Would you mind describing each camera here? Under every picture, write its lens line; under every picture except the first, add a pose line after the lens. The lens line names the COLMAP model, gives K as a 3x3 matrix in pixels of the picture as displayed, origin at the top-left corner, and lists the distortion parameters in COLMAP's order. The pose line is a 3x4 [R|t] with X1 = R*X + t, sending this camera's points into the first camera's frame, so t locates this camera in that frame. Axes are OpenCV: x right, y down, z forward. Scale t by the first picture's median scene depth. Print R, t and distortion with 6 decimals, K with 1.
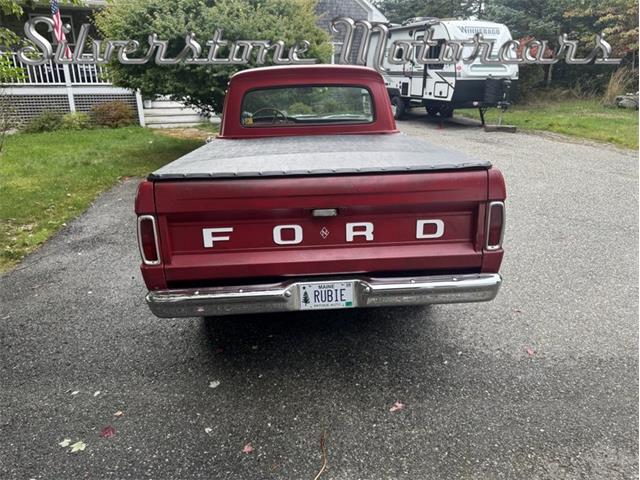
lens RADIAL K [[447.2, 0, 320.6], [0, 447.2, 242.4], [0, 0, 1]] dist [0.043723, -0.049901]
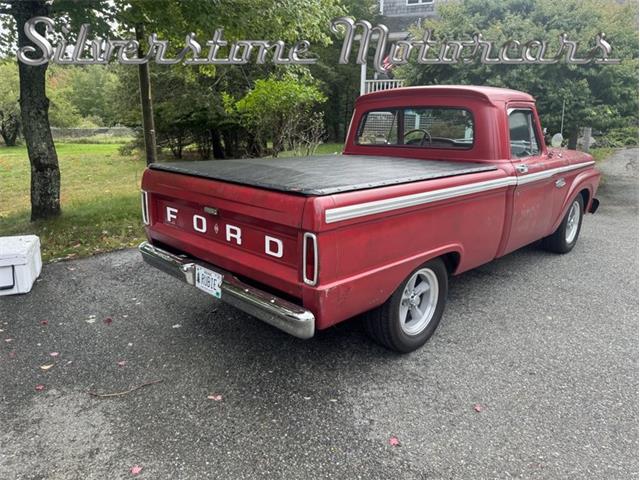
lens RADIAL K [[447.2, 0, 320.6], [0, 447.2, 242.4], [0, 0, 1]] dist [0.043723, -0.049901]
pose [[0.659556, 0.226154, -0.716827, 1.039147], [-0.257106, 0.964017, 0.067577, -0.135973], [0.706316, 0.139730, 0.693969, 0.375638]]
